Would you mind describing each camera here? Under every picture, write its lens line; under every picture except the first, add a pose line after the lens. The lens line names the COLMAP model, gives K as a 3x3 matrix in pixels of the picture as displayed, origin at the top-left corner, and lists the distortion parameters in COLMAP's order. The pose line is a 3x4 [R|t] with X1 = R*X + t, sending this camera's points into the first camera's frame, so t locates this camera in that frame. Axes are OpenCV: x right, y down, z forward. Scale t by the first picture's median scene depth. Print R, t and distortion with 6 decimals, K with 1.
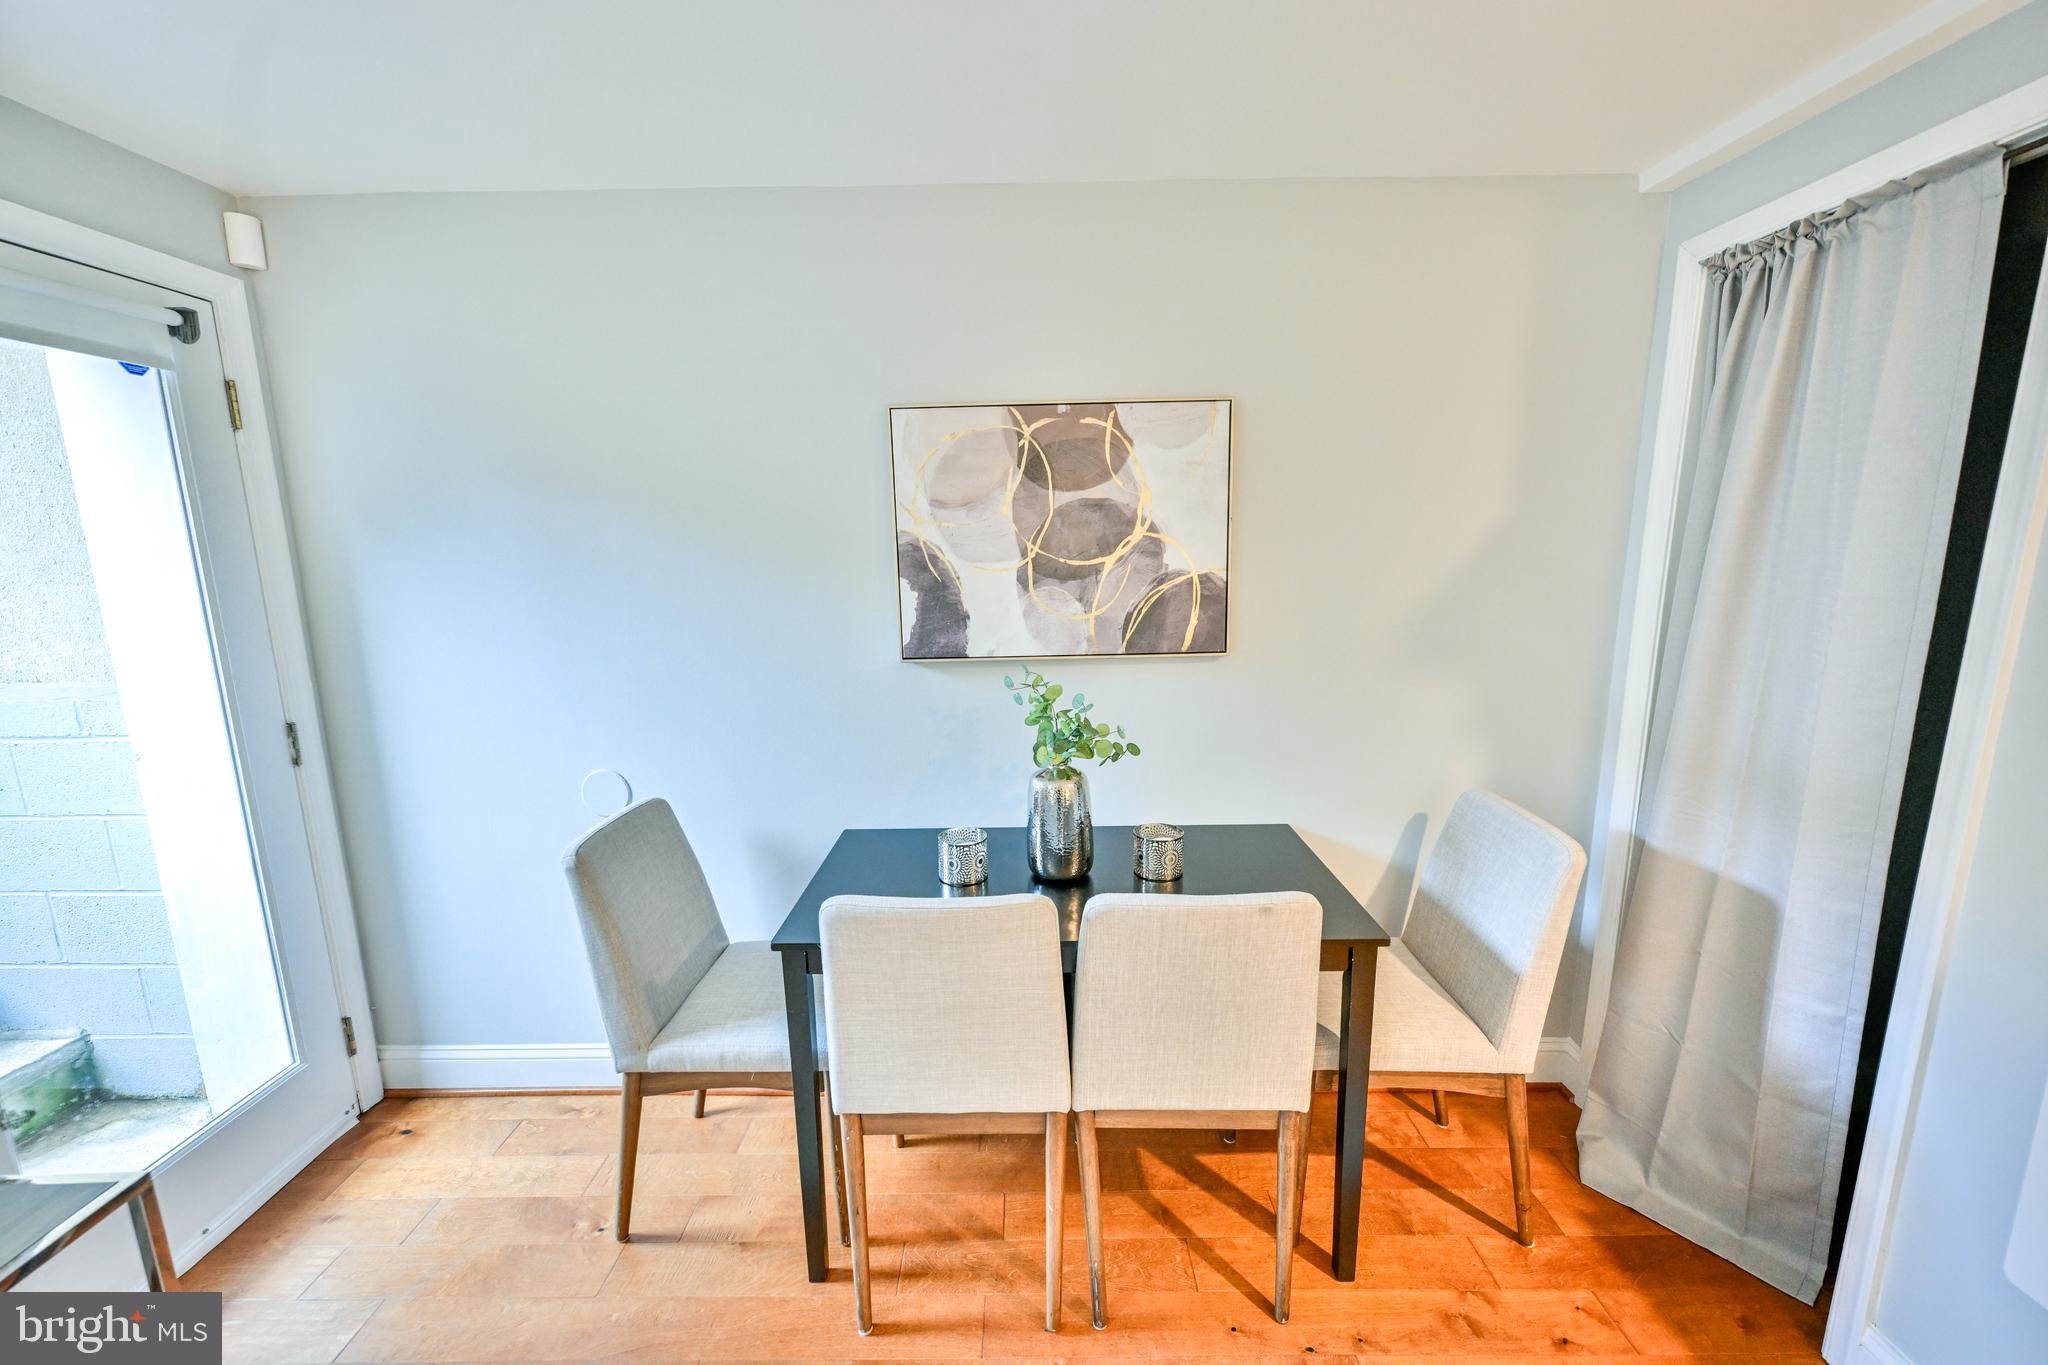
lens RADIAL K [[806.5, 0, 1022.7], [0, 806.5, 684.4], [0, 0, 1]] dist [-0.000984, -0.000031]
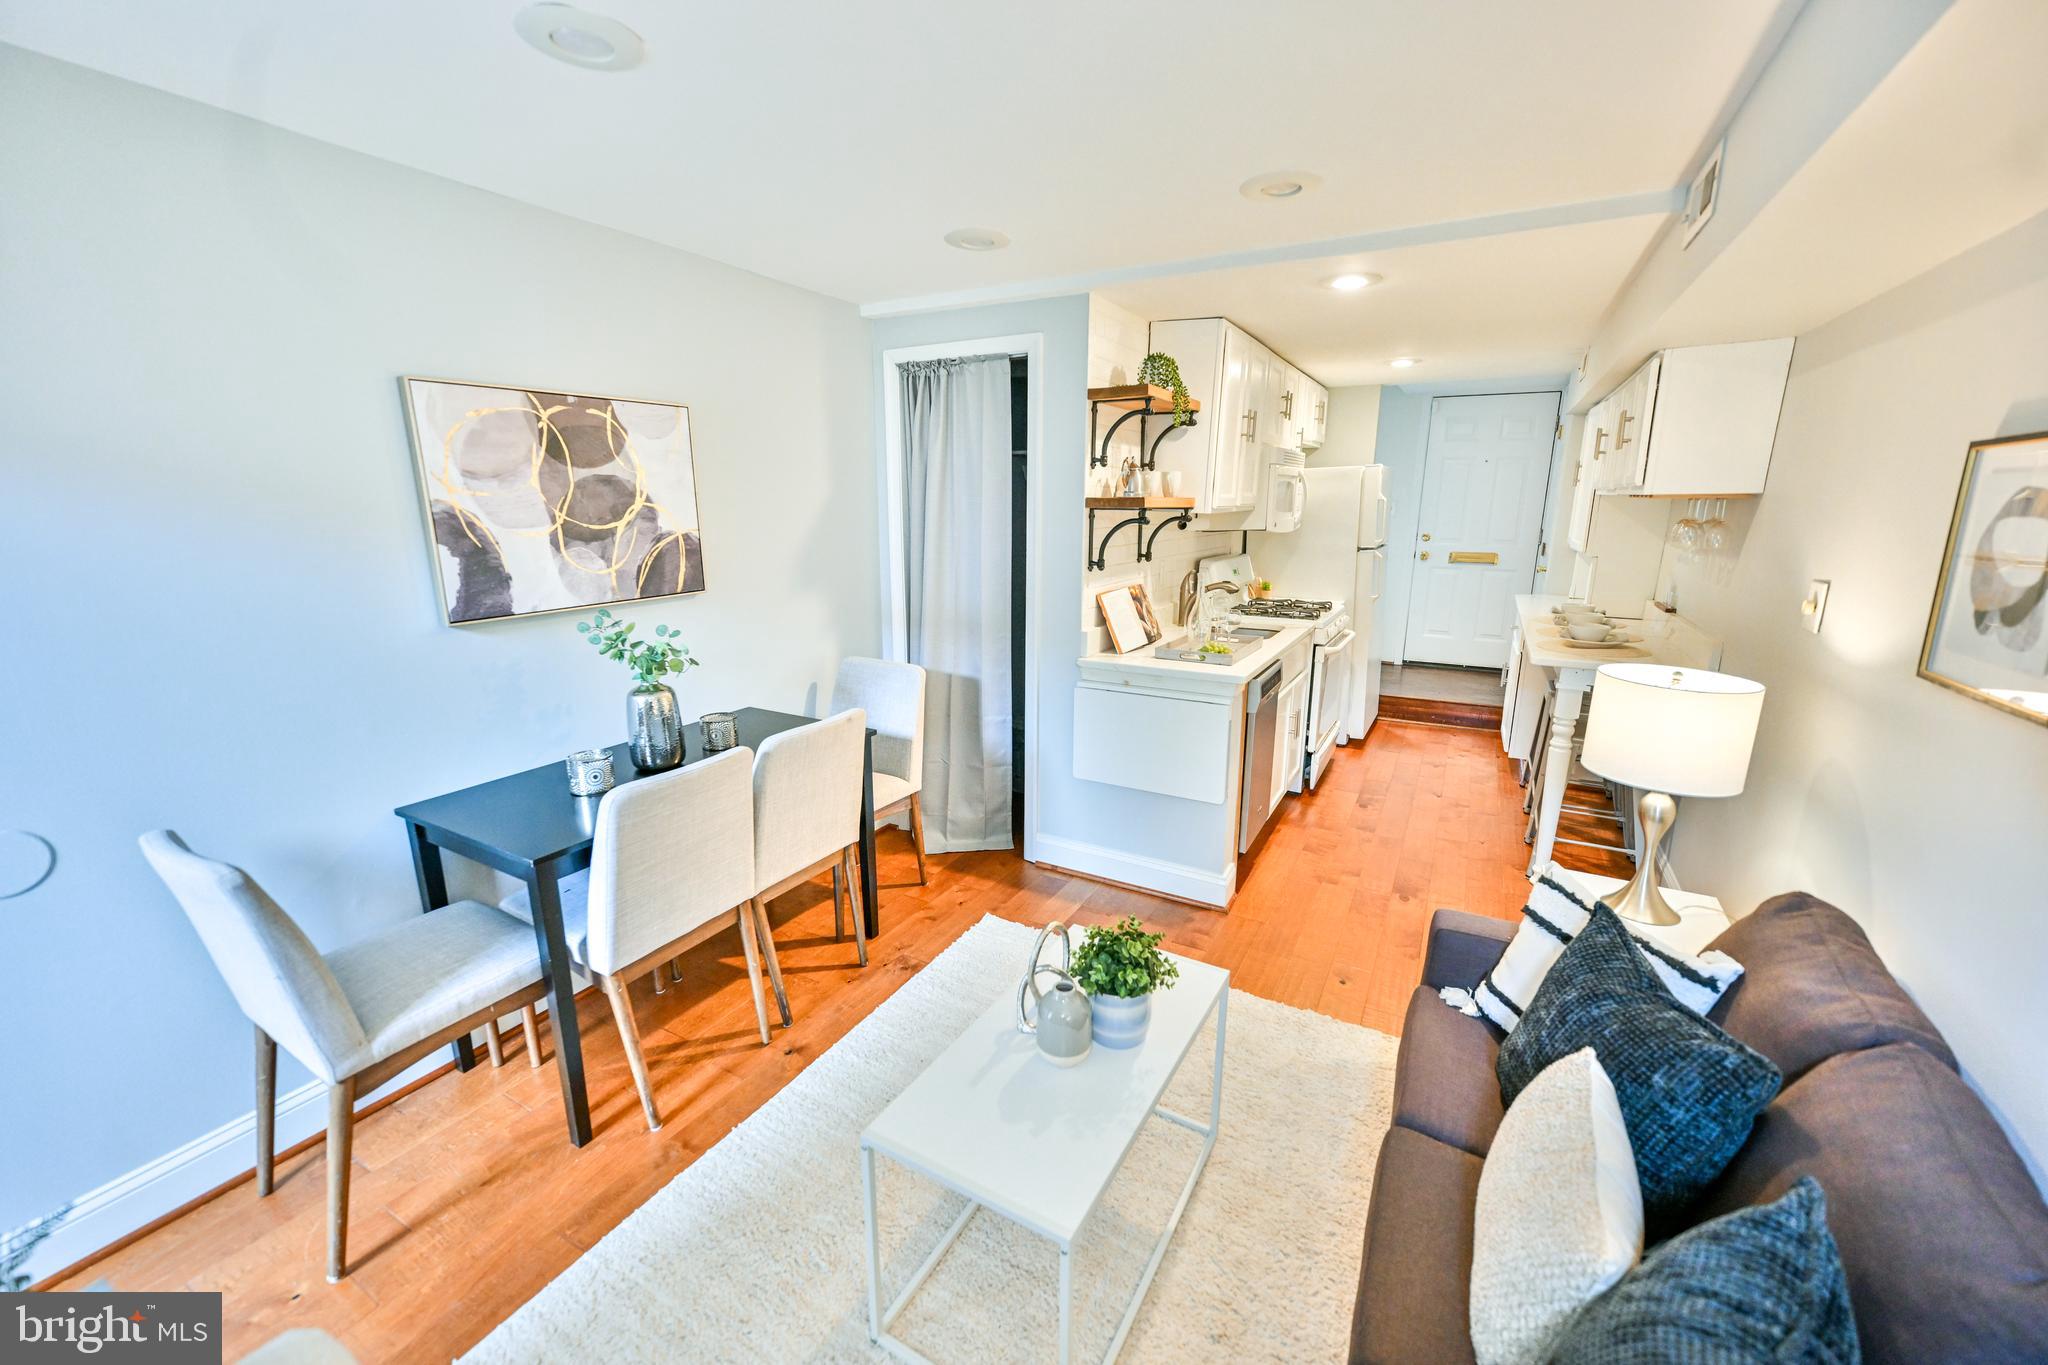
lens RADIAL K [[807.9, 0, 1018.4], [0, 807.9, 681.9], [0, 0, 1]] dist [0.000024, 0.000017]
pose [[0.487192, -0.182254, 0.854065, -0.723218], [0.148582, 0.981020, 0.124588, 0.022687], [-0.860562, 0.066200, 0.505025, -0.160033]]
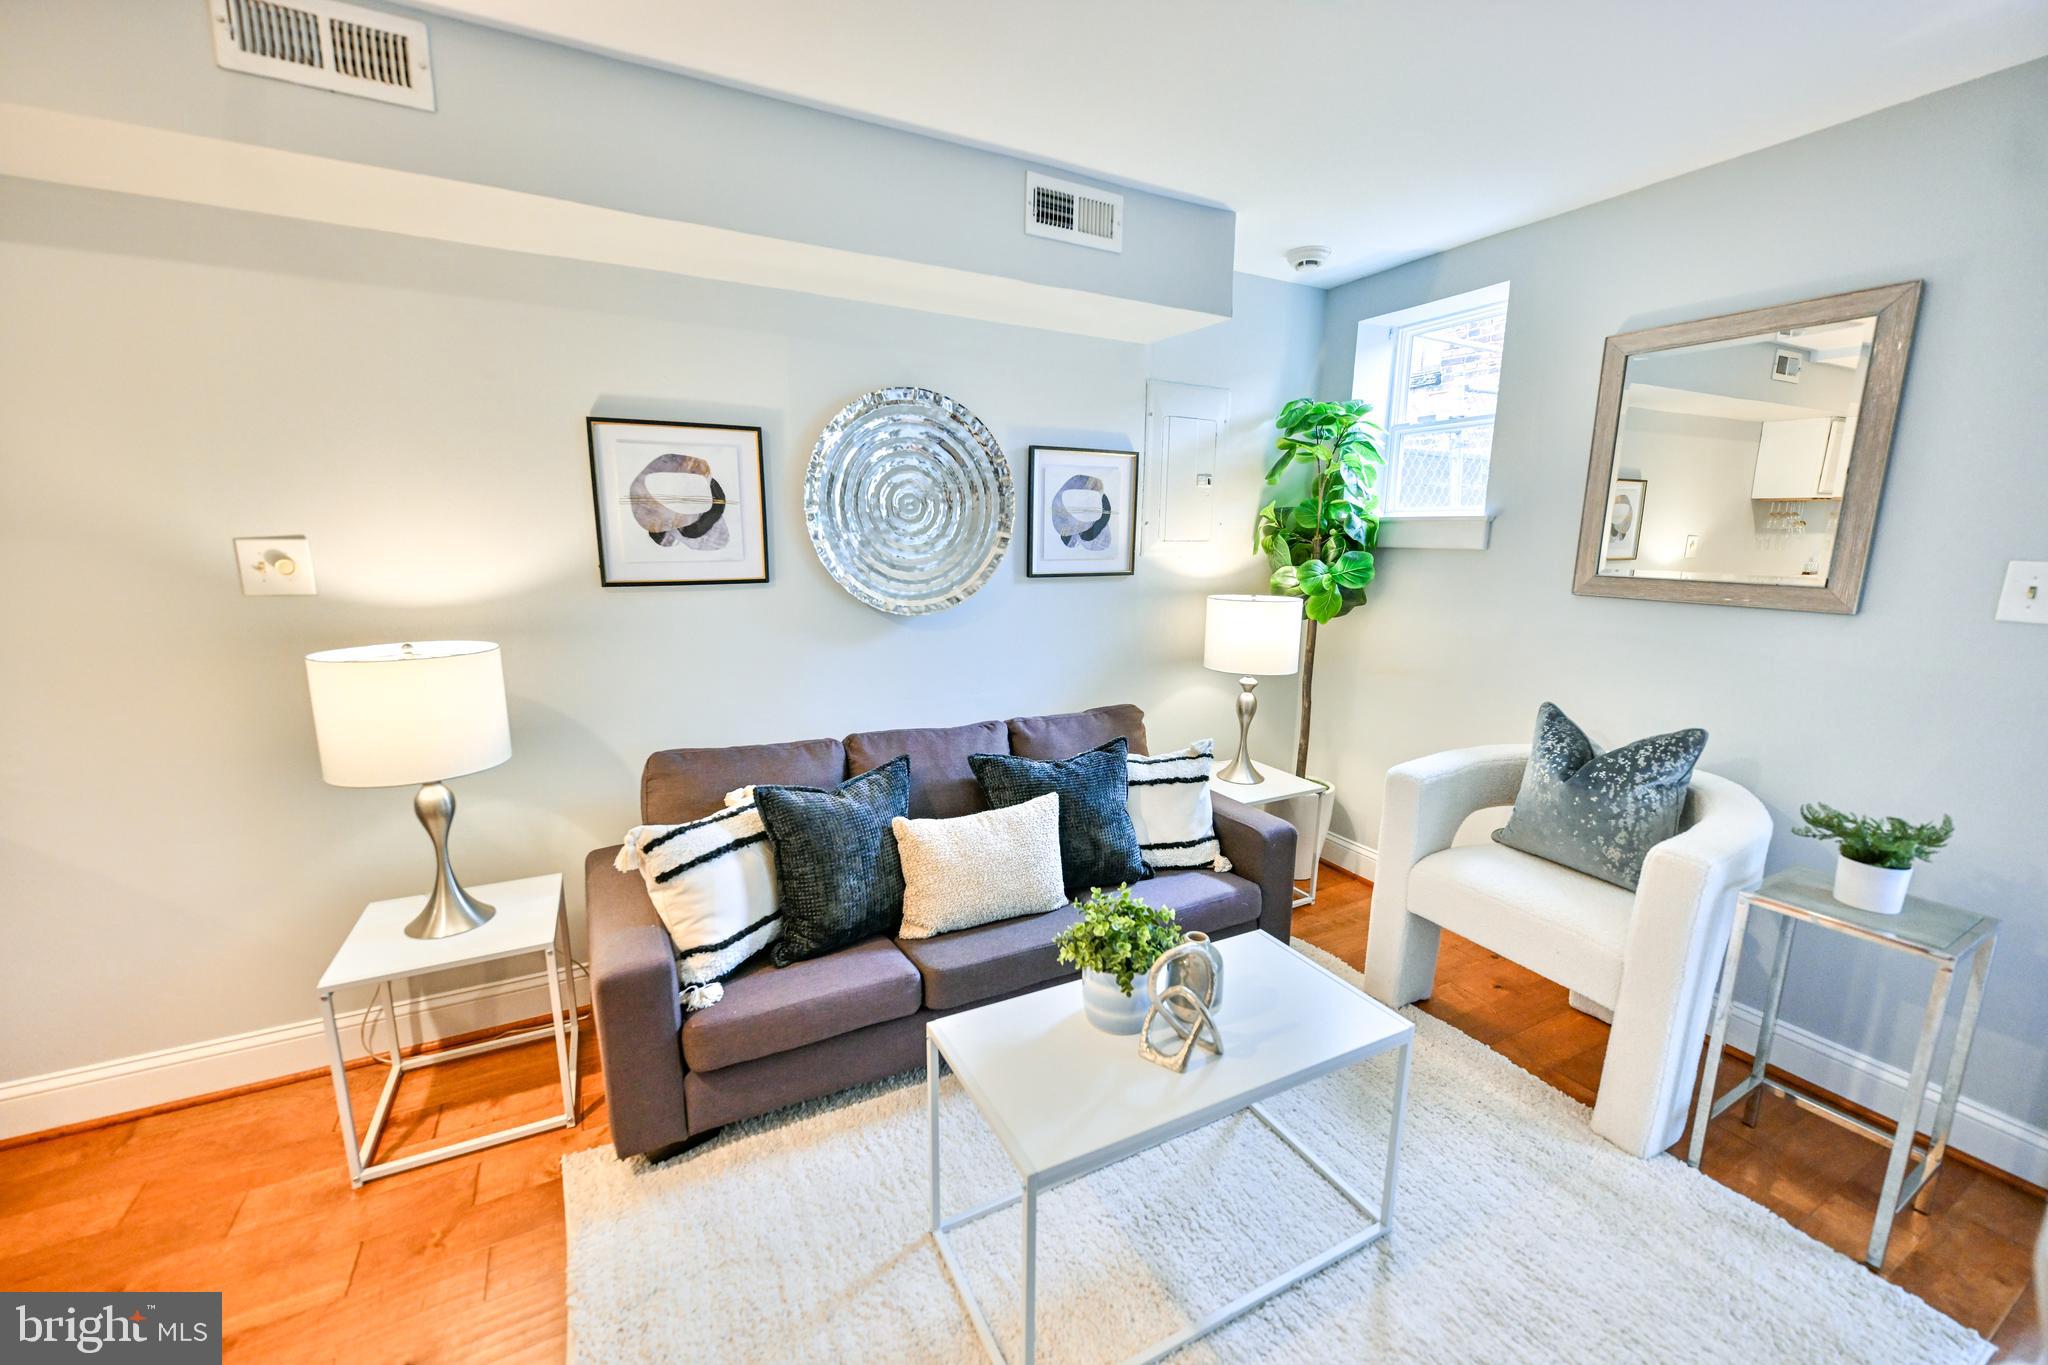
lens RADIAL K [[792.0, 0, 1024.2], [0, 792.0, 689.8], [0, 0, 1]] dist [-0.012795, 0.000127]
pose [[-0.878861, 0.094409, -0.467643, 0.405606], [-0.084102, 0.934213, 0.346659, -0.043111], [0.469606, 0.343994, -0.813104, 0.680091]]
